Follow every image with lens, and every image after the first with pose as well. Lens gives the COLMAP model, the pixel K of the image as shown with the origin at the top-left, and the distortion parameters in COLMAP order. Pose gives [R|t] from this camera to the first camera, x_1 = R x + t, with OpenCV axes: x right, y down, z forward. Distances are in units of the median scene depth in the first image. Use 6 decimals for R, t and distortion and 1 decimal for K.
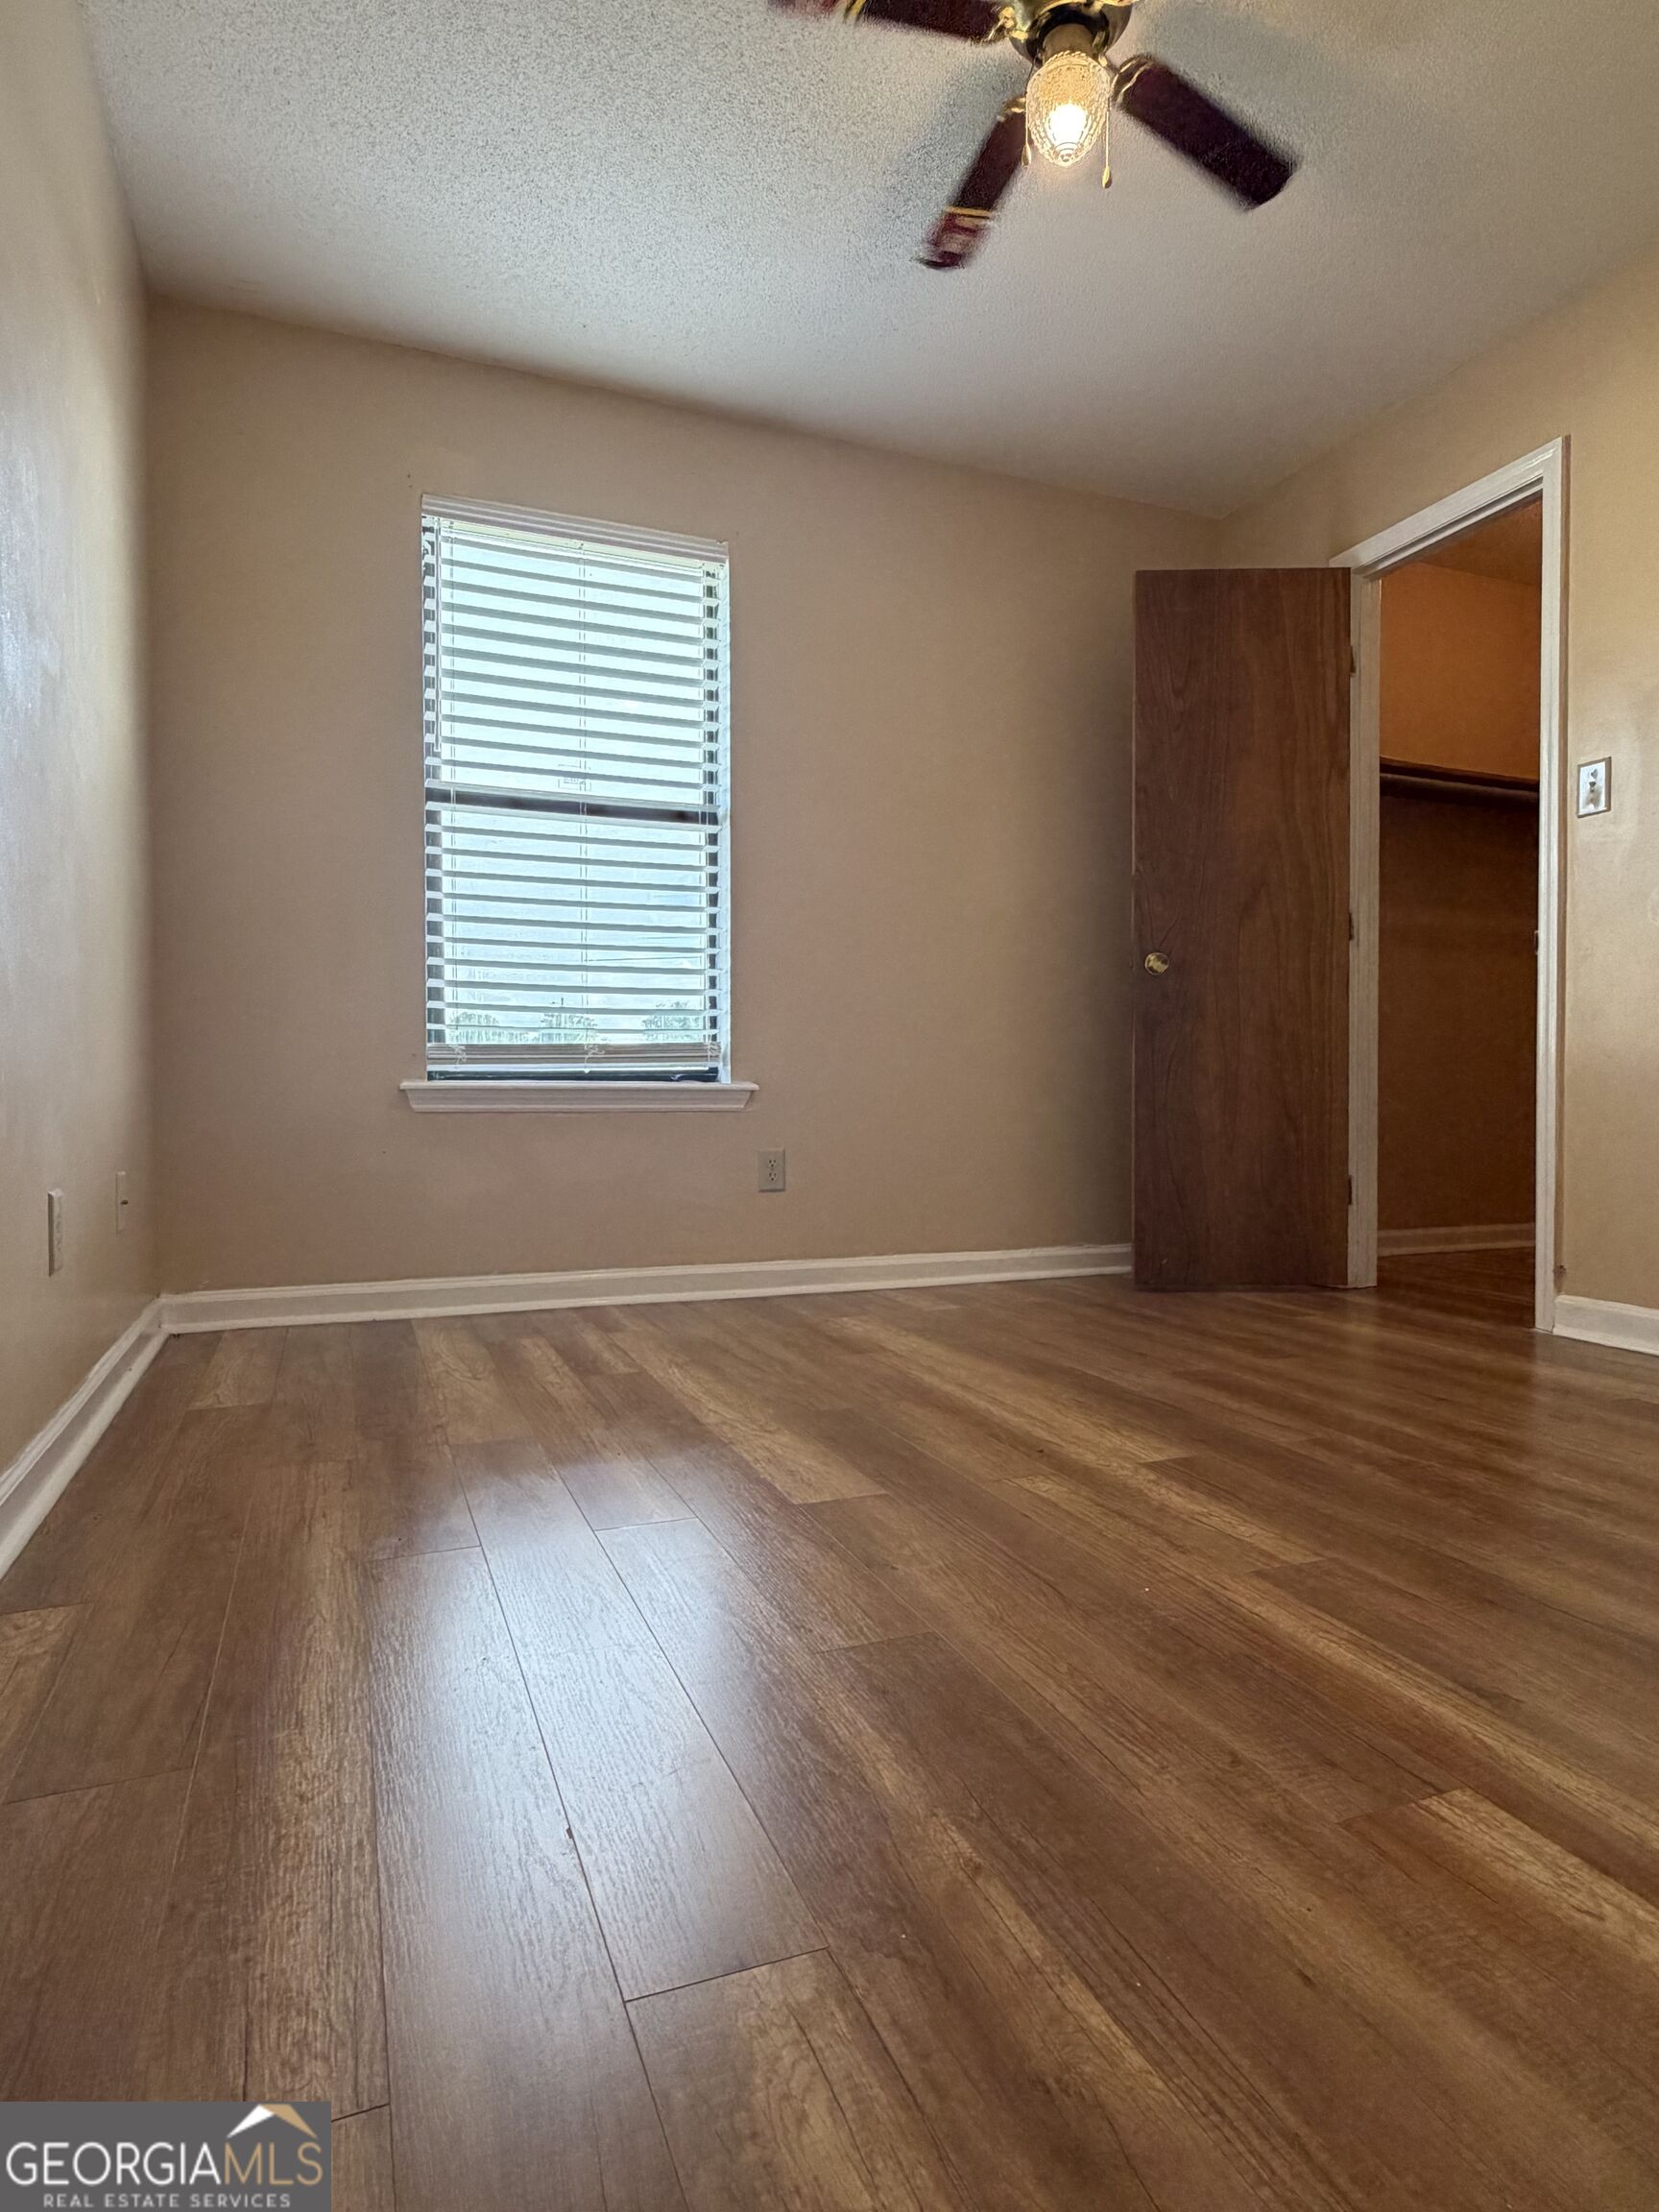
lens RADIAL K [[1232.2, 0, 836.6], [0, 1232.2, 1108.0], [0, 0, 1]] dist [0.000377, -0.001055]
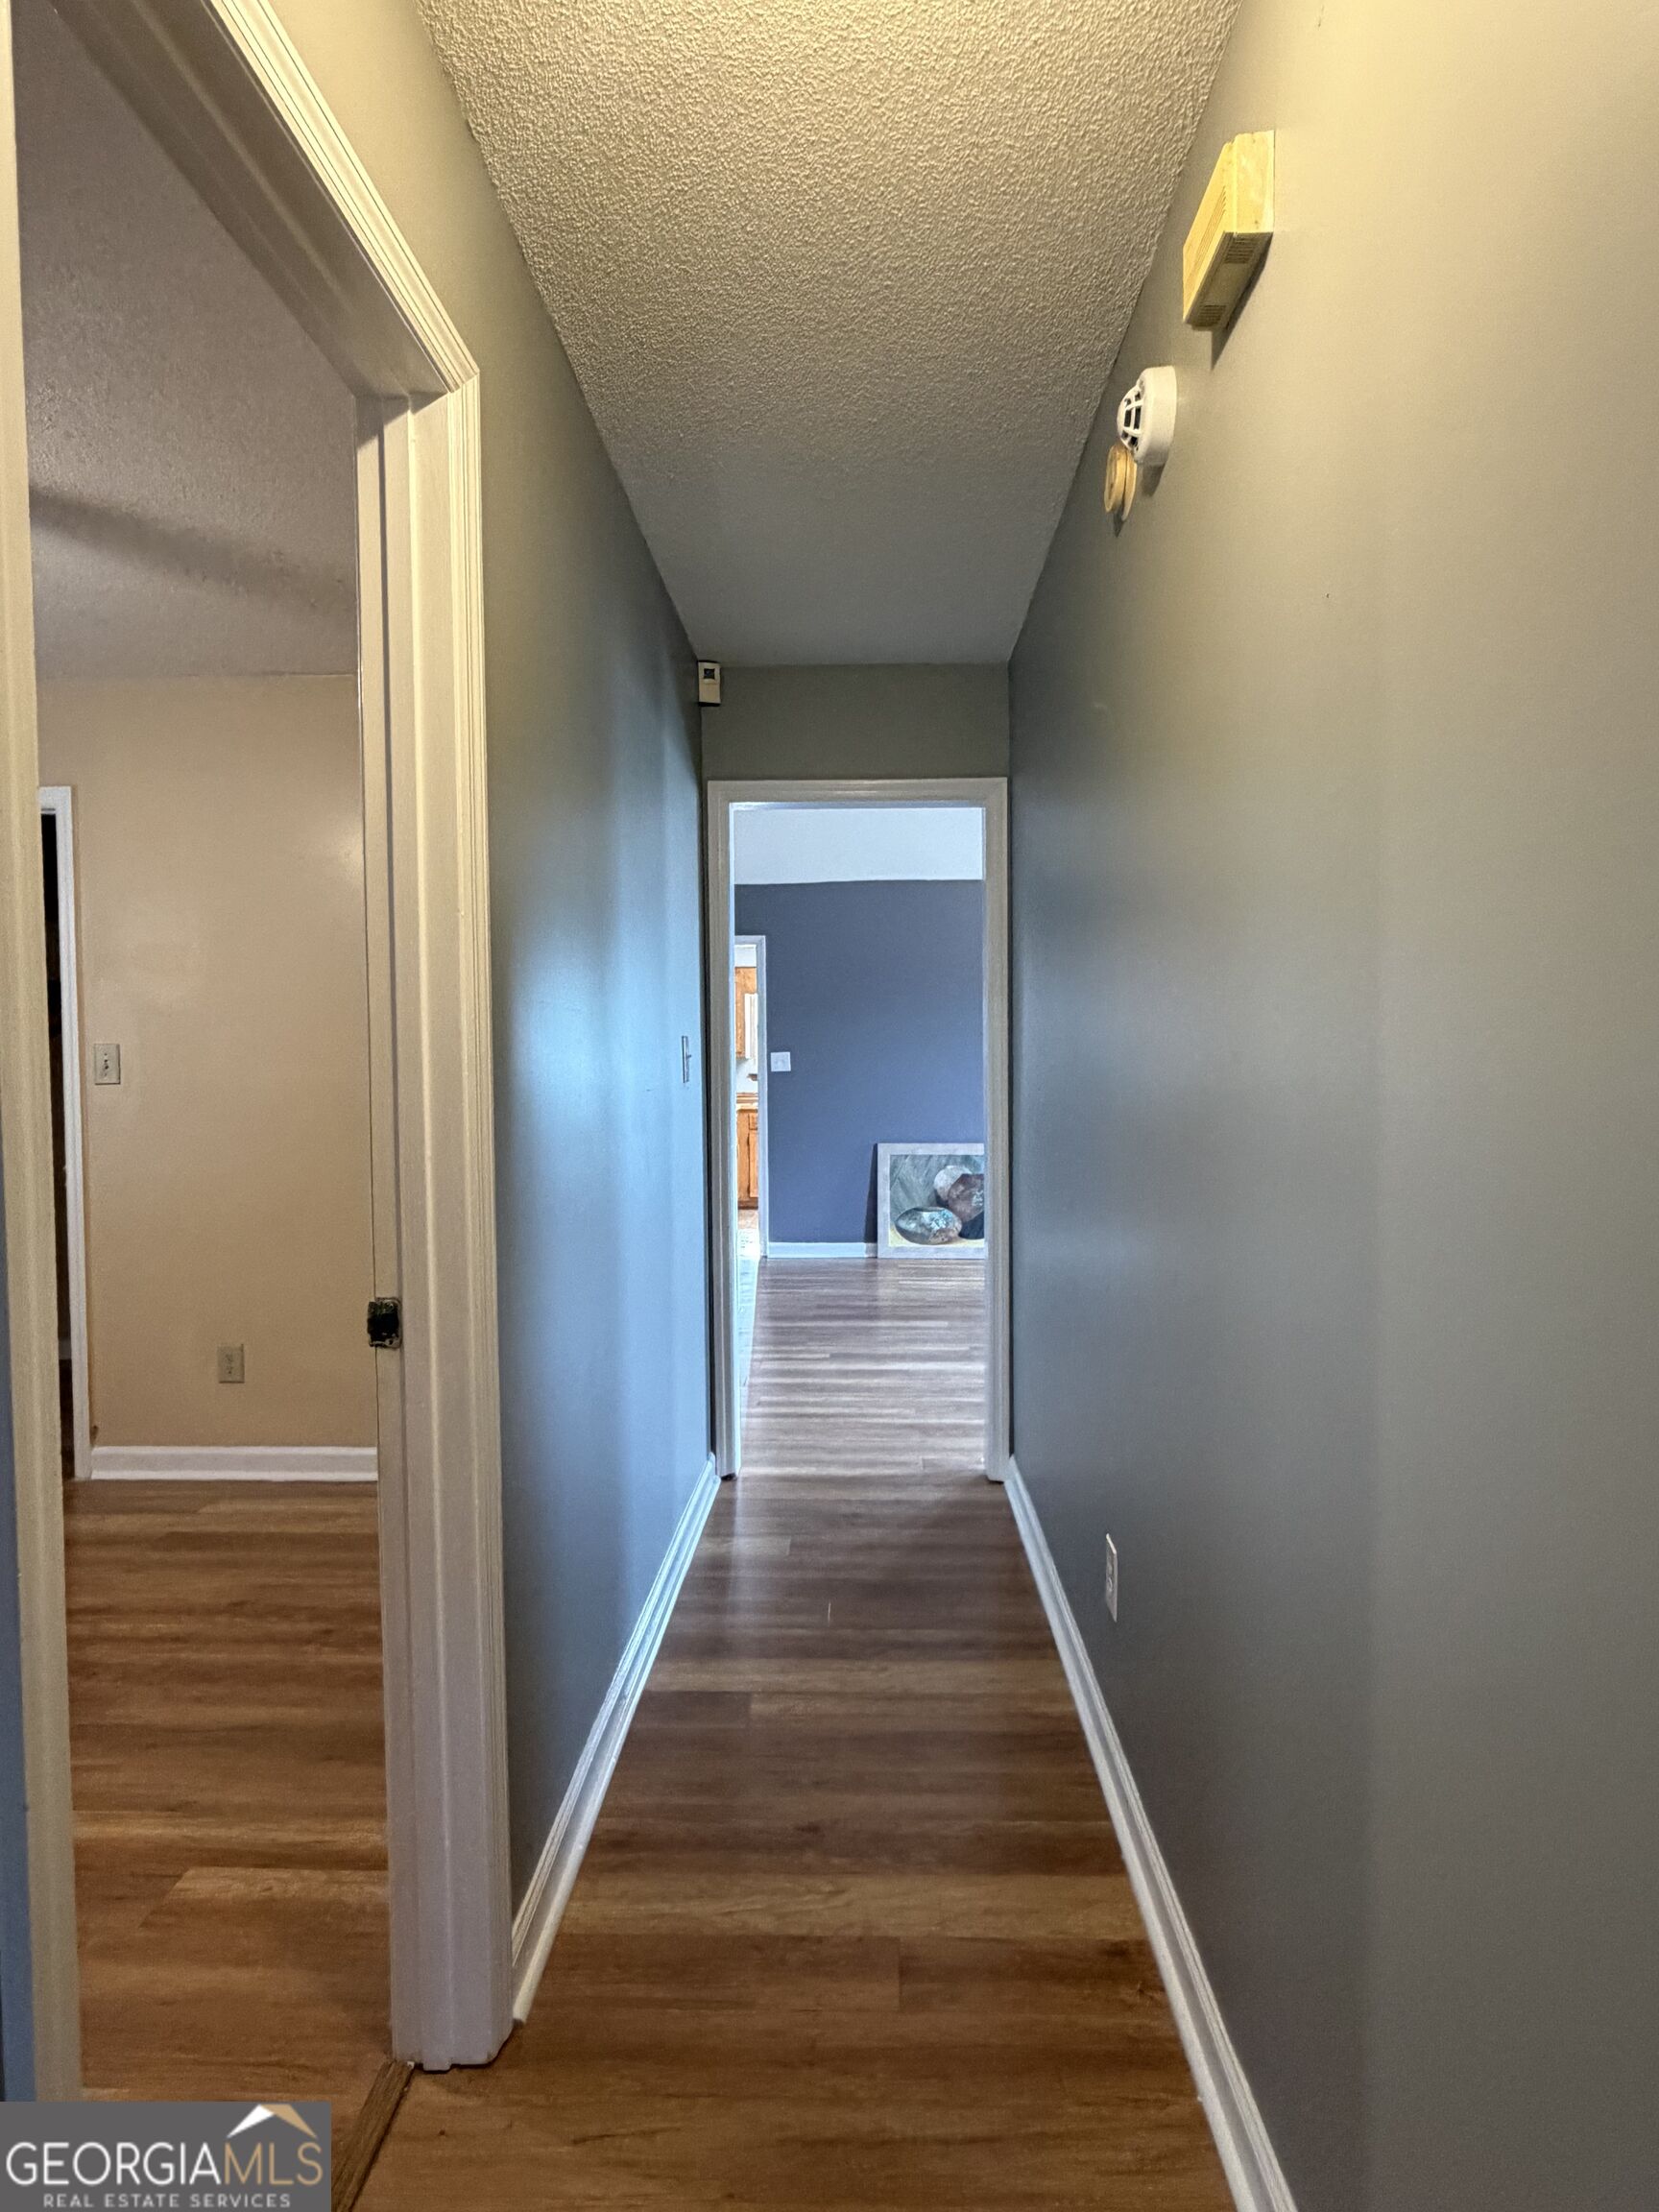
lens RADIAL K [[1232.2, 0, 836.6], [0, 1232.2, 1108.0], [0, 0, 1]] dist [0.000377, -0.001055]
pose [[0.398130, -0.035174, 0.916654, -0.812099], [0.016115, 0.999379, 0.031349, -0.677310], [-0.917187, 0.002290, 0.398450, -0.692161]]
